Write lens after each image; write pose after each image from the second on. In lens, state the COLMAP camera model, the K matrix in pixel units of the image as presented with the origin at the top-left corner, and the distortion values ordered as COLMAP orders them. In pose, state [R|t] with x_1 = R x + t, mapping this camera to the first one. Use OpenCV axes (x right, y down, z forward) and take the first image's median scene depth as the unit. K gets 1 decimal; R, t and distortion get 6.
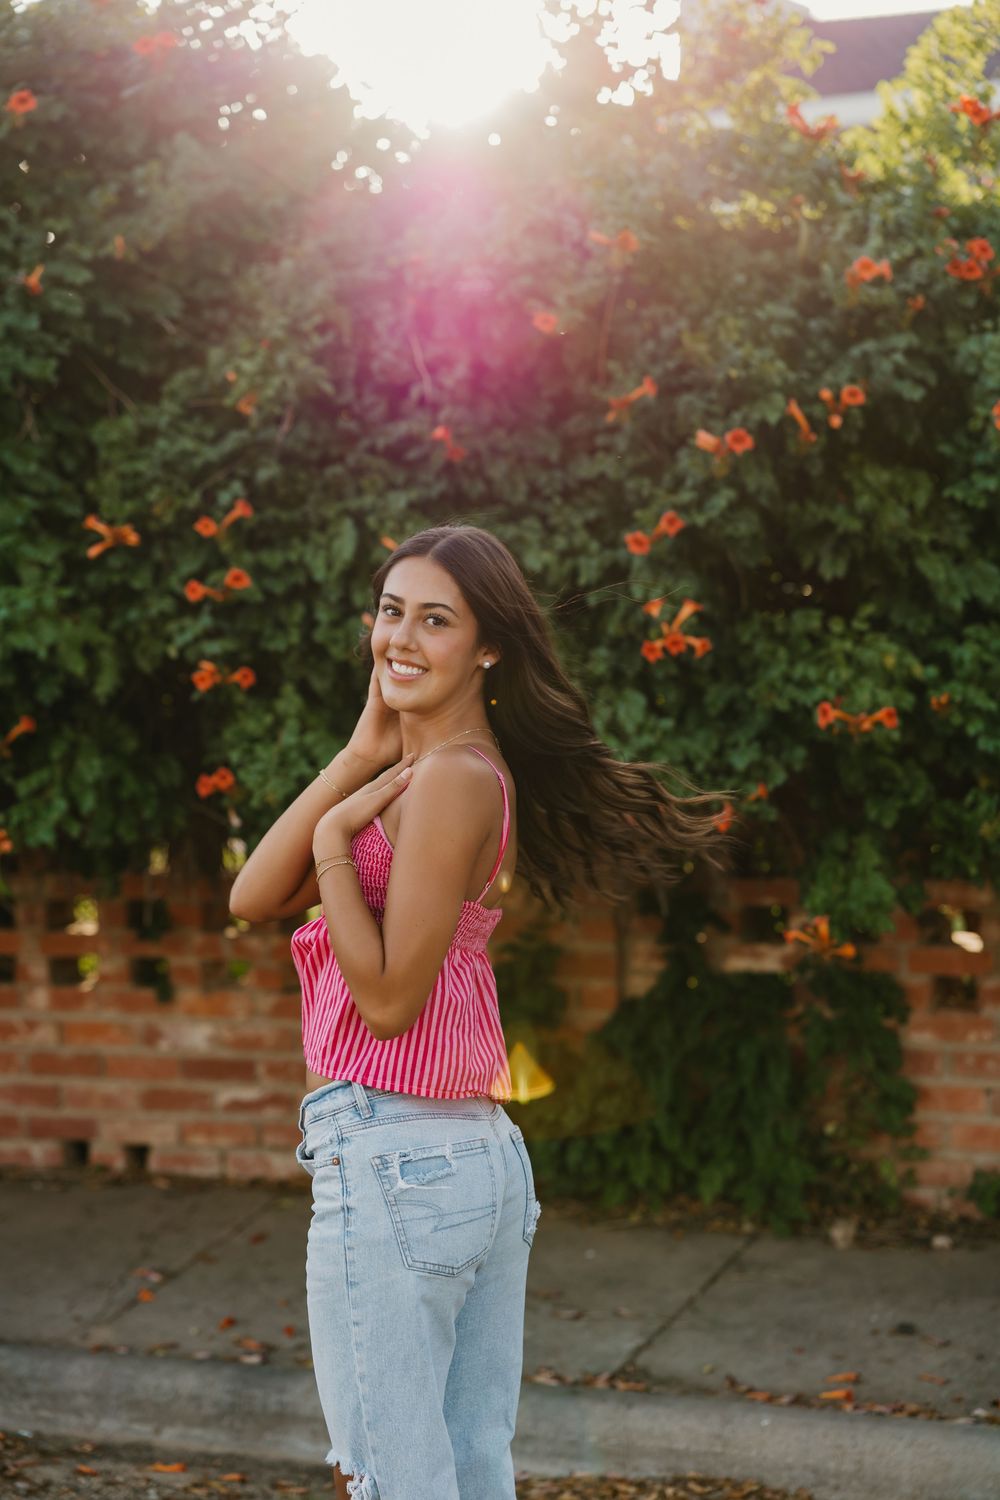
lens RADIAL K [[2855.0, 0, 478.3], [0, 2855.0, 800.9], [0, 0, 1]] dist [0.037422, 0.000000]
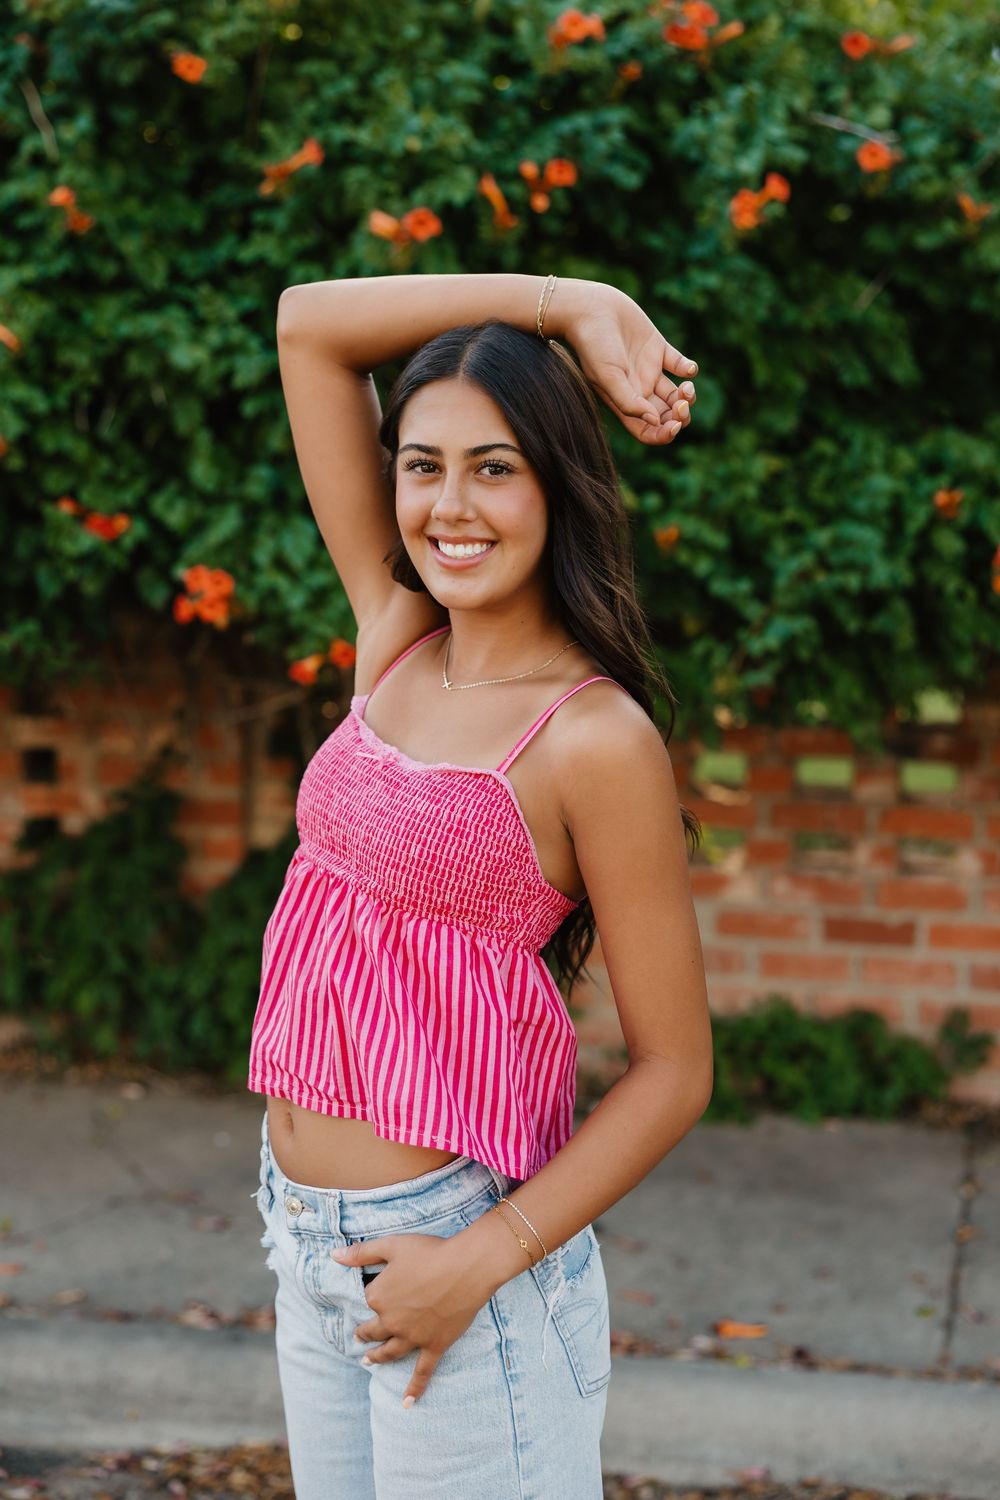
lens RADIAL K [[2023.1, 0, 469.8], [0, 2023.1, 691.0], [0, 0, 1]] dist [-0.033244, 0.000000]
pose [[0.968817, -0.008994, 0.247616, -0.044489], [-0.008722, 0.997484, 0.070359, -0.028859], [-0.247626, -0.070324, 0.966300, 0.396357]]
